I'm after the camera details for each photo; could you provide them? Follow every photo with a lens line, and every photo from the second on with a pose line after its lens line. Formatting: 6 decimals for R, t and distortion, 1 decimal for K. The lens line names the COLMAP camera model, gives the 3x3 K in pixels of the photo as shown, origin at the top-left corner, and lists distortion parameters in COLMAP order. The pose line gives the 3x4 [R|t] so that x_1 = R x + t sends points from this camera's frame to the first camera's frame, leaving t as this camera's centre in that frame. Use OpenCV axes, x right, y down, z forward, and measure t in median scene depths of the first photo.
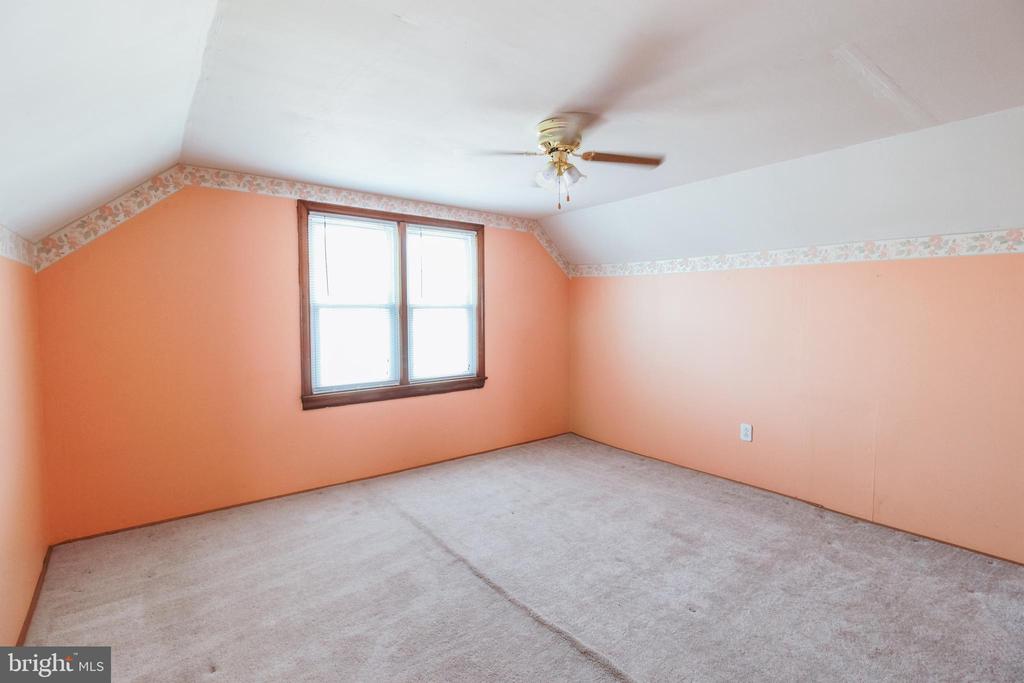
lens RADIAL K [[473.6, 0, 514.9], [0, 473.6, 337.6], [0, 0, 1]] dist [0.024910, -0.015930]
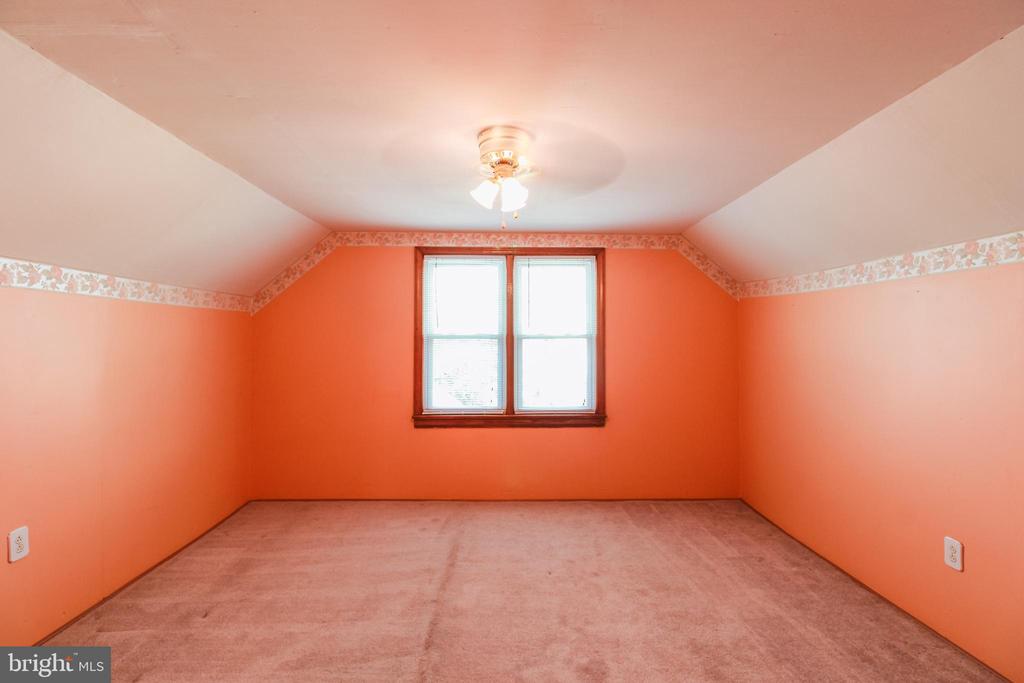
lens RADIAL K [[473.6, 0, 514.9], [0, 473.6, 337.6], [0, 0, 1]] dist [0.024910, -0.015930]
pose [[0.800879, -0.002700, -0.598820, 0.405601], [-0.035455, 0.998022, -0.051919, -0.012067], [0.597775, 0.062812, 0.799199, 0.205533]]
